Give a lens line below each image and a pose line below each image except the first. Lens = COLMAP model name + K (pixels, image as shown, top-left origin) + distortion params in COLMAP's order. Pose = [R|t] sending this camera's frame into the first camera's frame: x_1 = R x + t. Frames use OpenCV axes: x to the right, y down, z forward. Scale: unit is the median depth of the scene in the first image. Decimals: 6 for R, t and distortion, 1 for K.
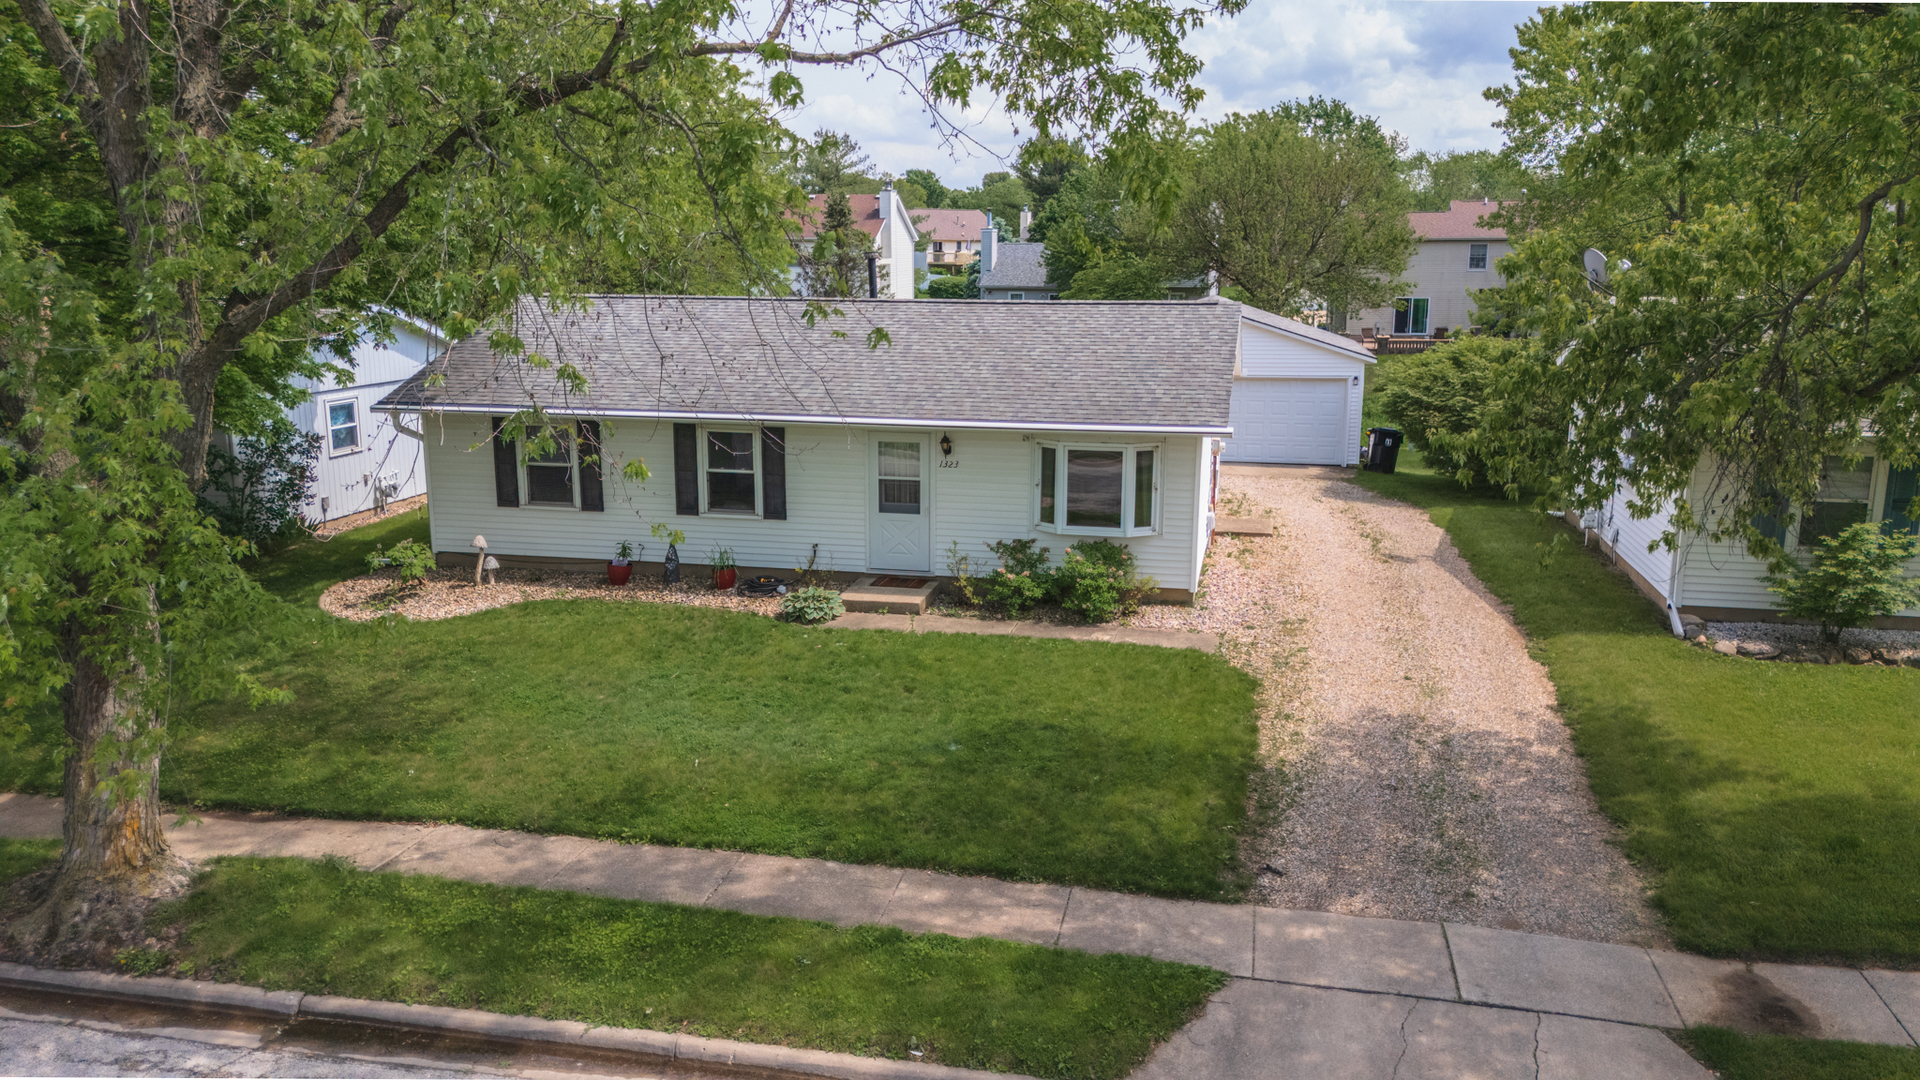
lens RADIAL K [[1438.4, 0, 955.1], [0, 1438.4, 497.1], [0, 0, 1]] dist [0.045302, -0.031996]
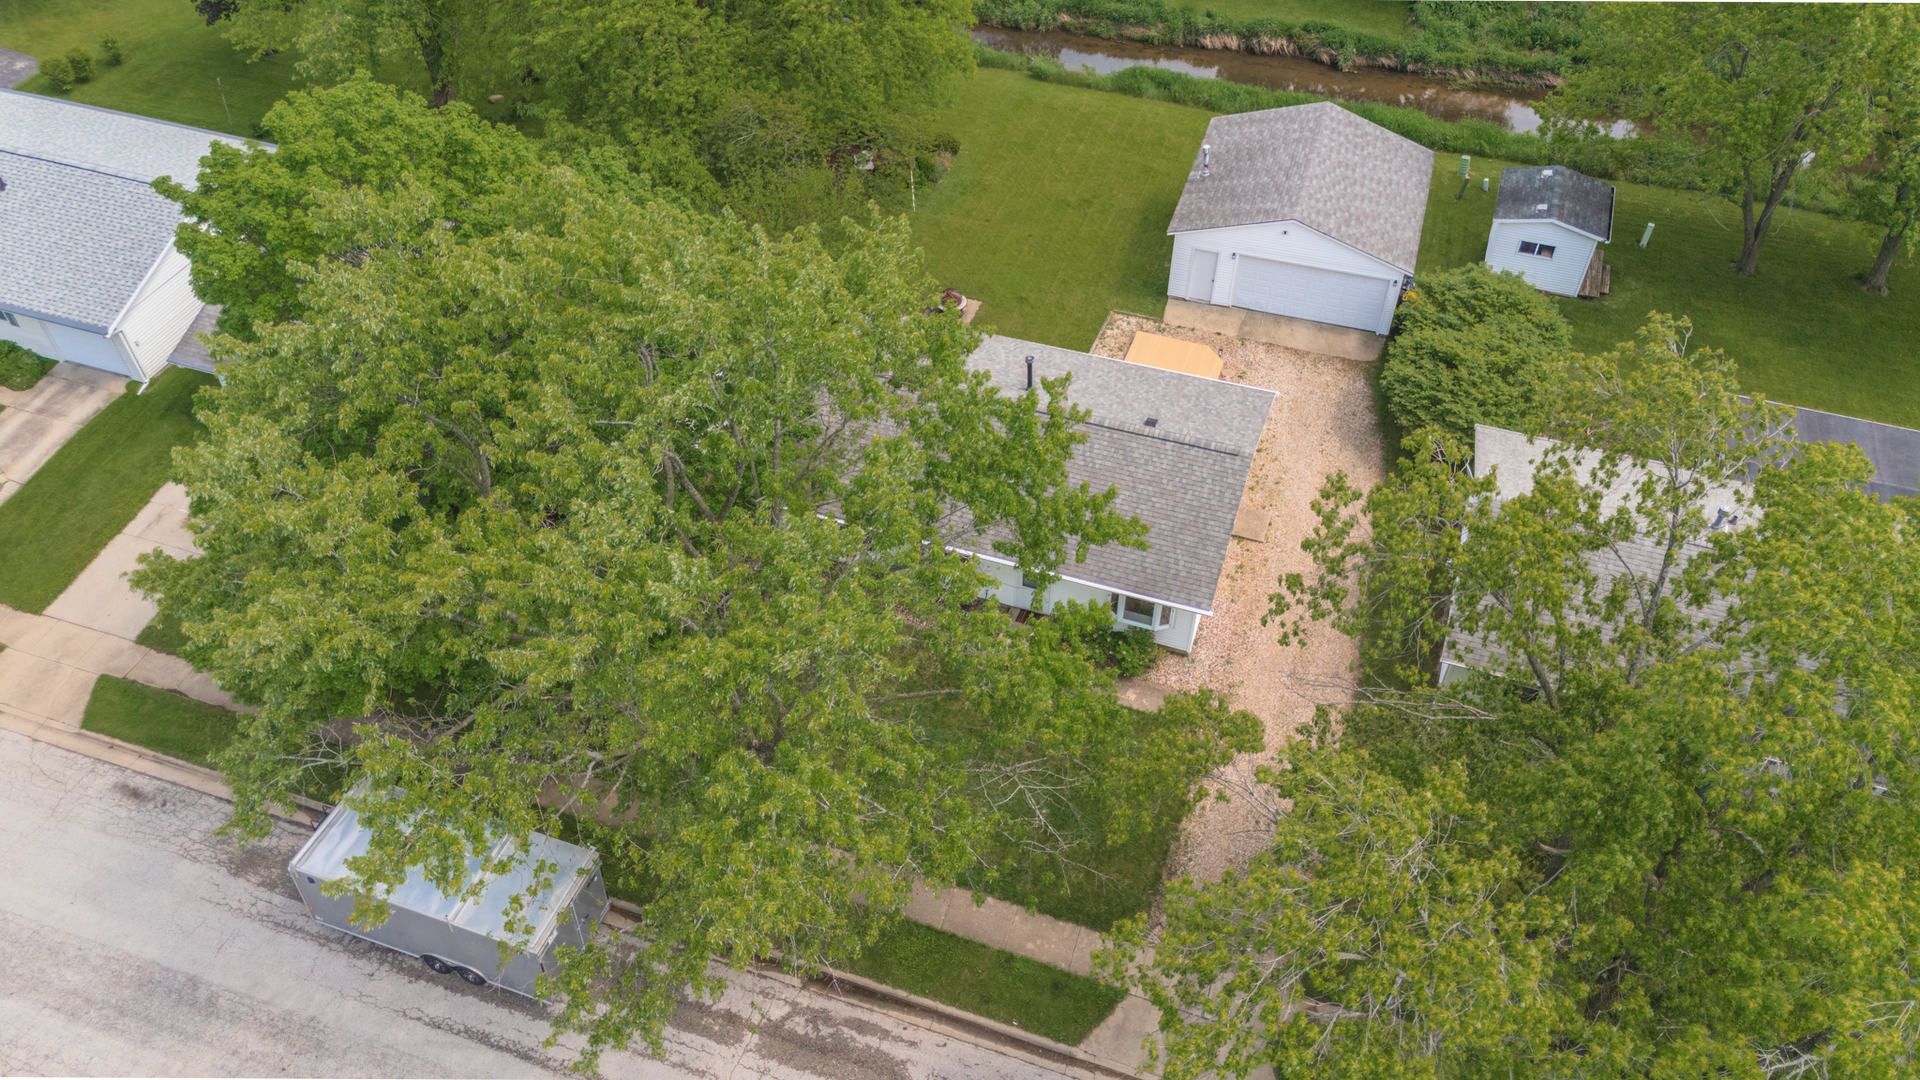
lens RADIAL K [[1438.4, 0, 955.4], [0, 1438.4, 541.9], [0, 0, 1]] dist [0.045302, -0.031996]
pose [[0.992813, 0.075442, -0.092907, 0.030686], [-0.008139, 0.817059, 0.576496, -1.222570], [0.119402, -0.571596, 0.811801, -0.506000]]
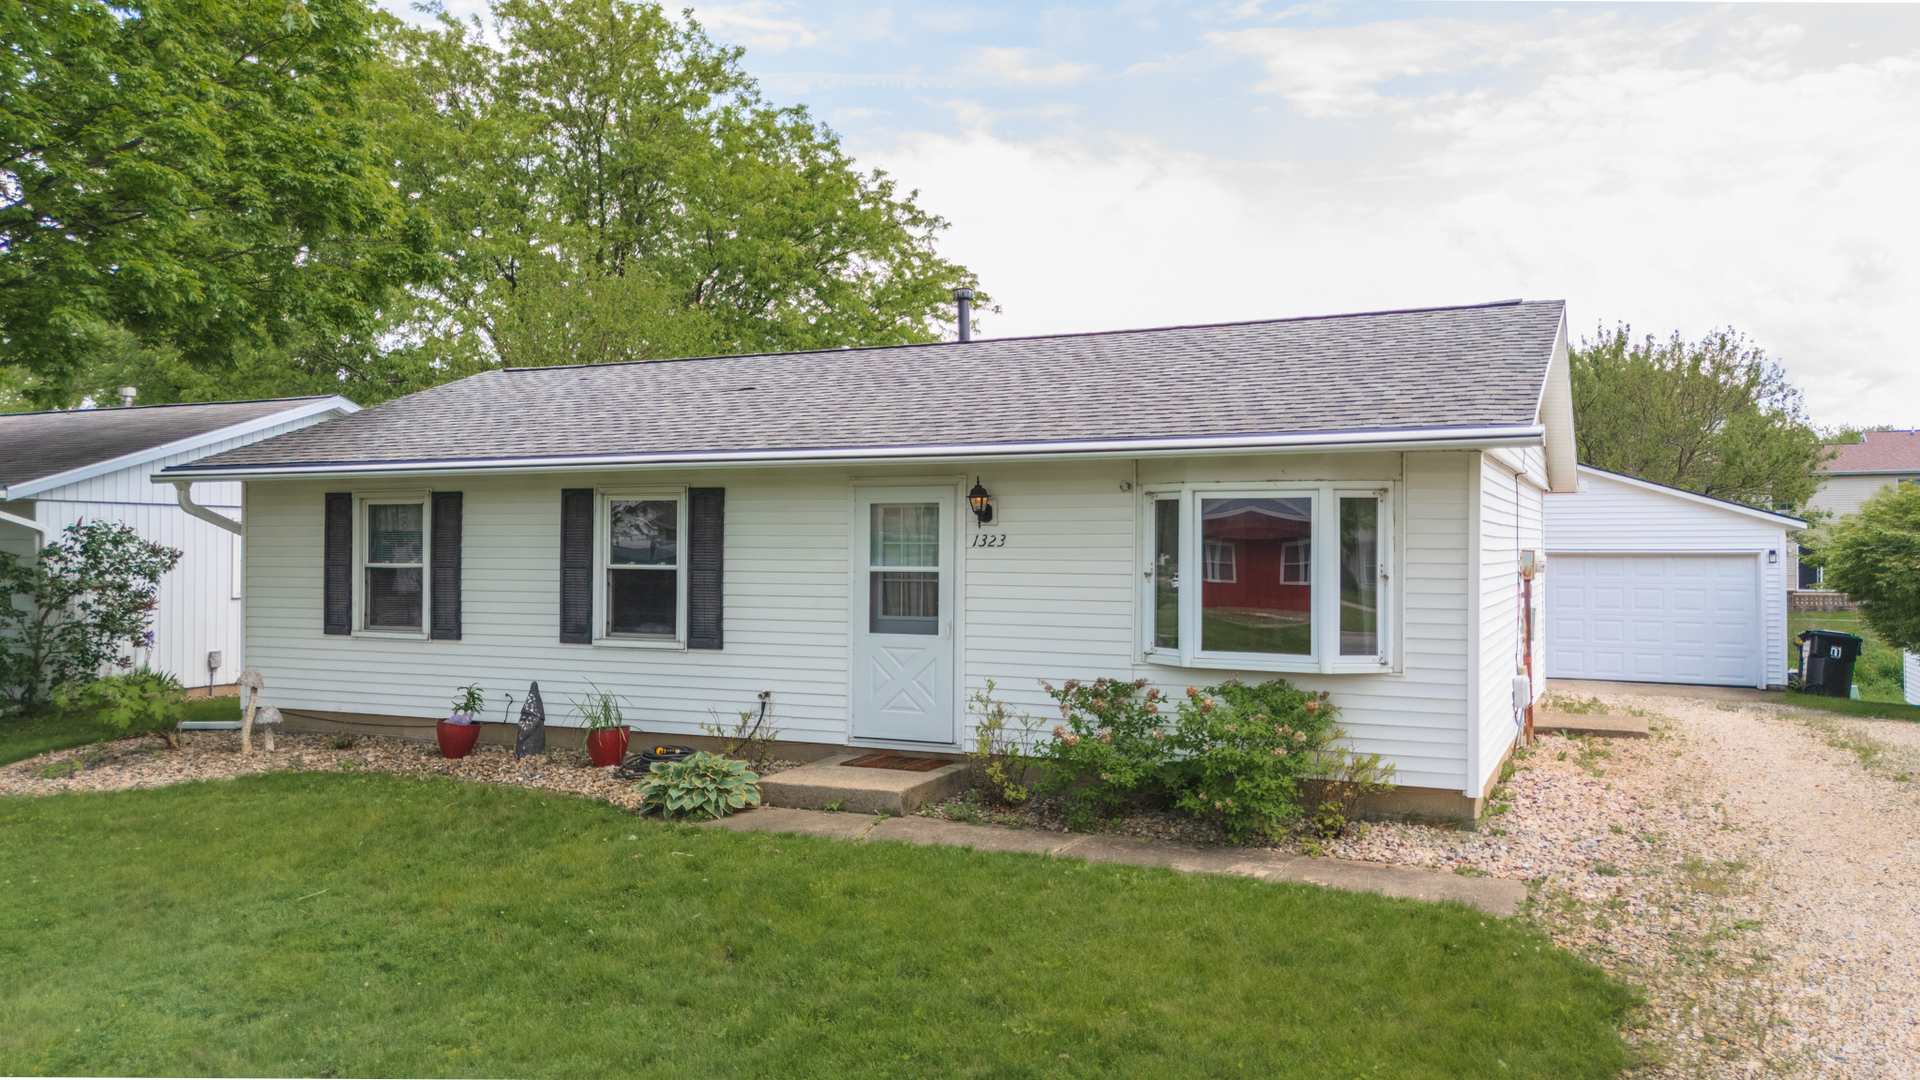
lens RADIAL K [[1438.4, 0, 953.5], [0, 1438.4, 513.9], [0, 0, 1]] dist [0.045302, -0.031996]
pose [[0.975490, -0.002369, -0.220030, 0.113415], [-0.040746, 0.980705, -0.191200, 0.079128], [0.216237, 0.195479, 0.956572, 0.536344]]
